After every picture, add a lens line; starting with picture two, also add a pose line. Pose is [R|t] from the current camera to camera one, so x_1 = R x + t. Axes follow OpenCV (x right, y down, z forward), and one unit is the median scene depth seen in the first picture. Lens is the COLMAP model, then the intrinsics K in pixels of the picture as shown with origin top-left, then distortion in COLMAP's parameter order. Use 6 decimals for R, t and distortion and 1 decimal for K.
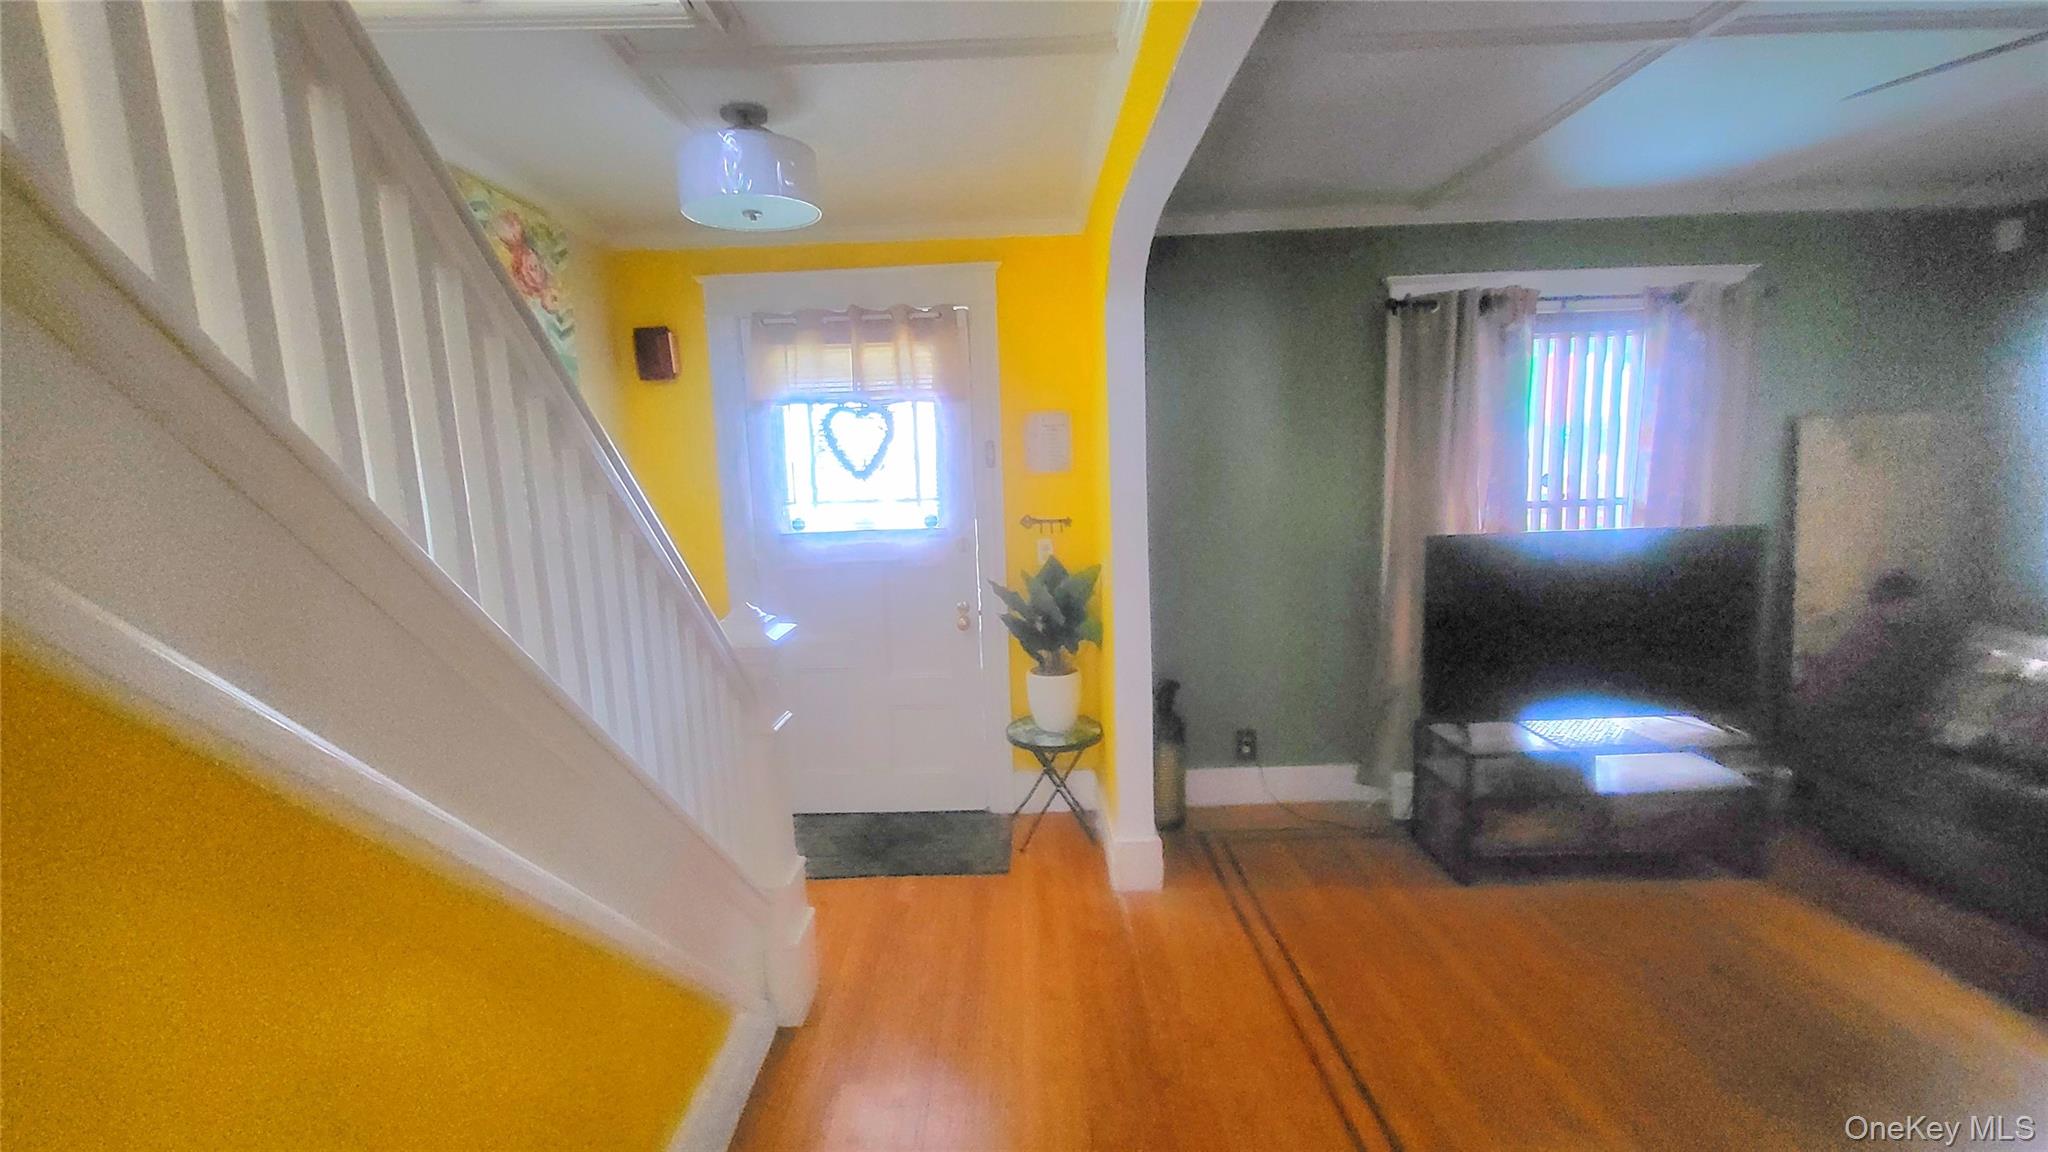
lens RADIAL K [[826.3, 0, 1023.1], [0, 826.3, 586.8], [0, 0, 1]] dist [-0.000580, -0.000070]
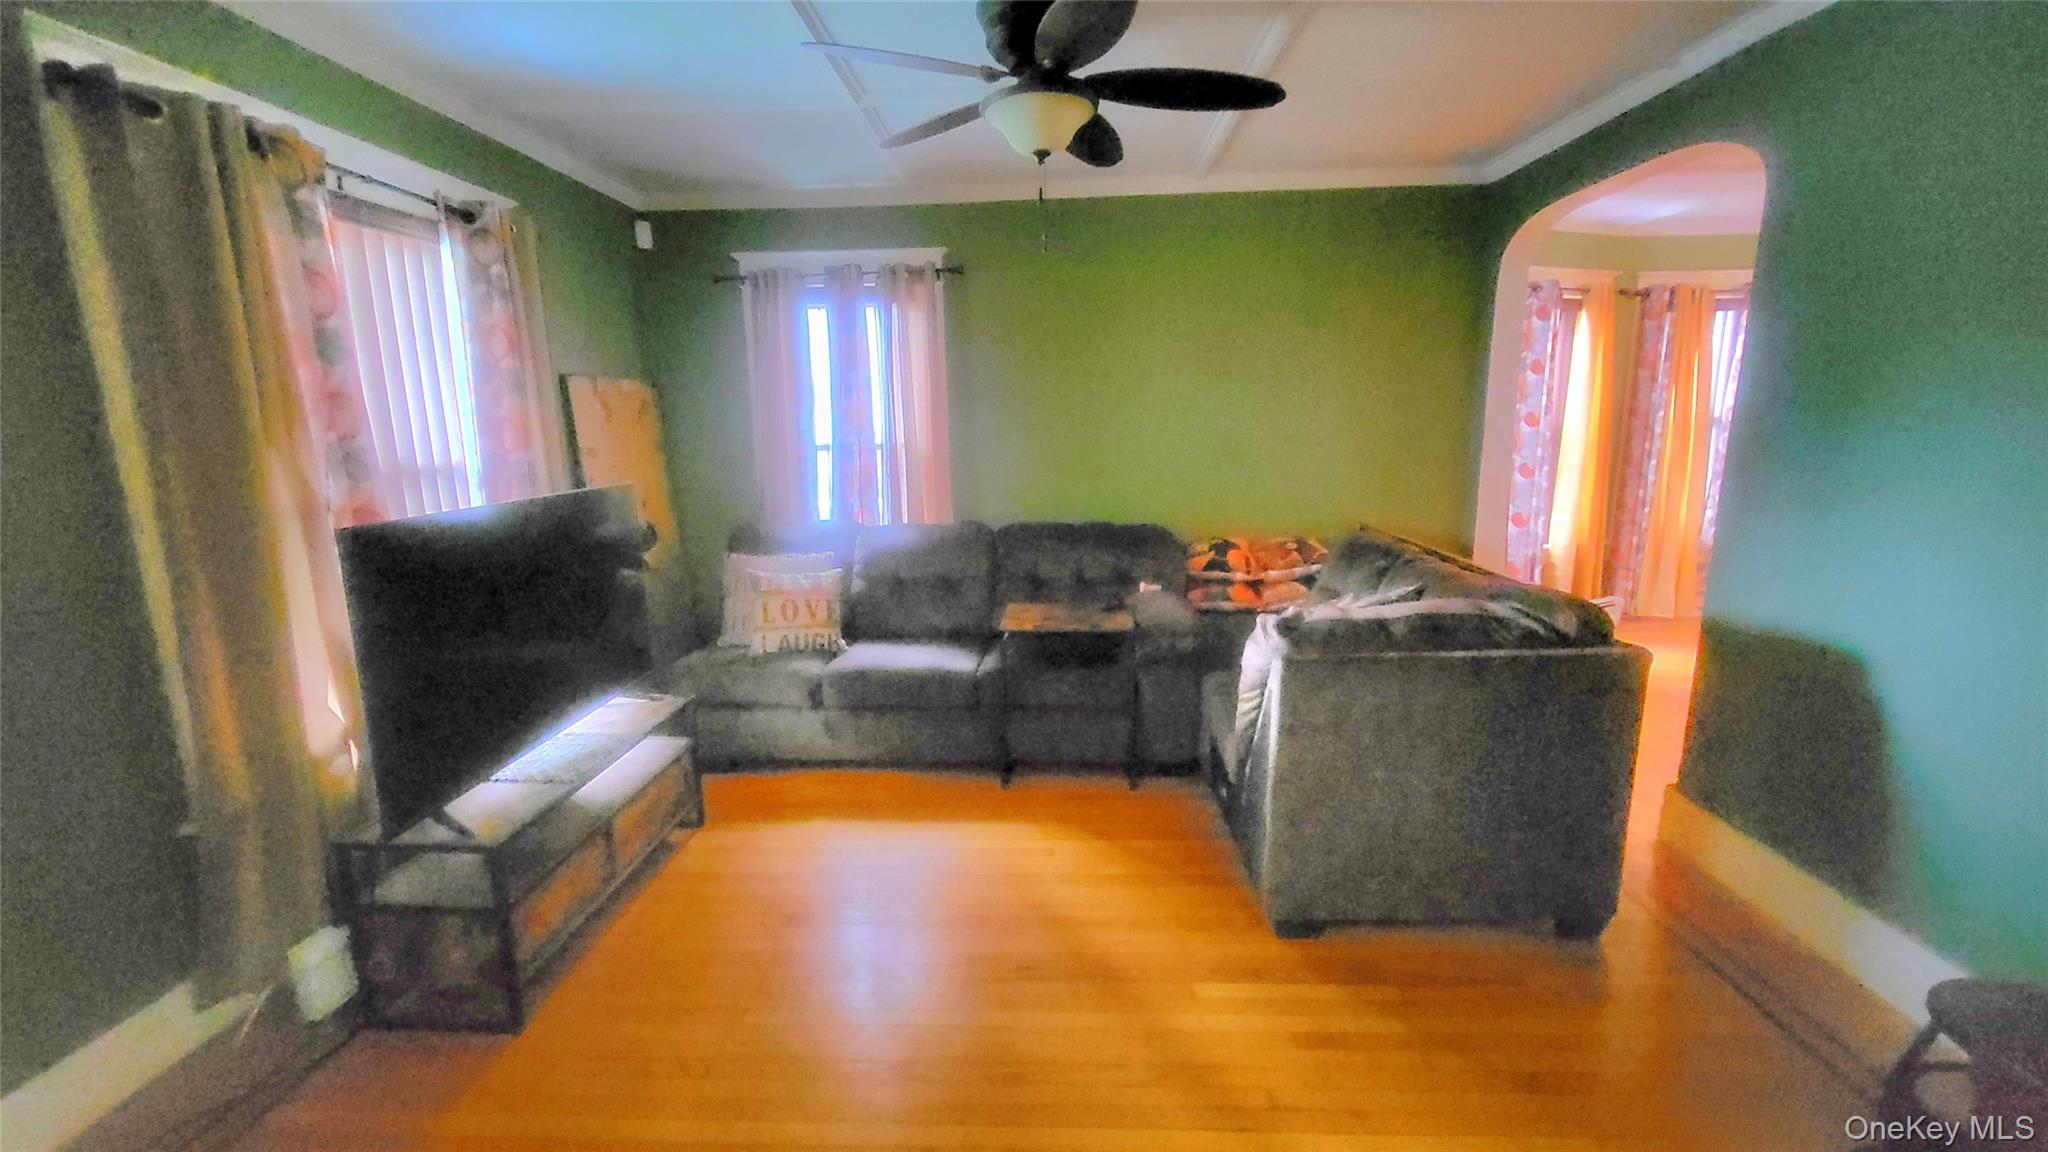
lens RADIAL K [[826.3, 0, 1023.1], [0, 826.3, 586.8], [0, 0, 1]] dist [-0.000580, -0.000070]
pose [[0.048264, -0.176174, 0.983175, -0.054632], [0.148763, 0.974612, 0.167336, -0.045986], [-0.987694, 0.138184, 0.073247, 0.442073]]
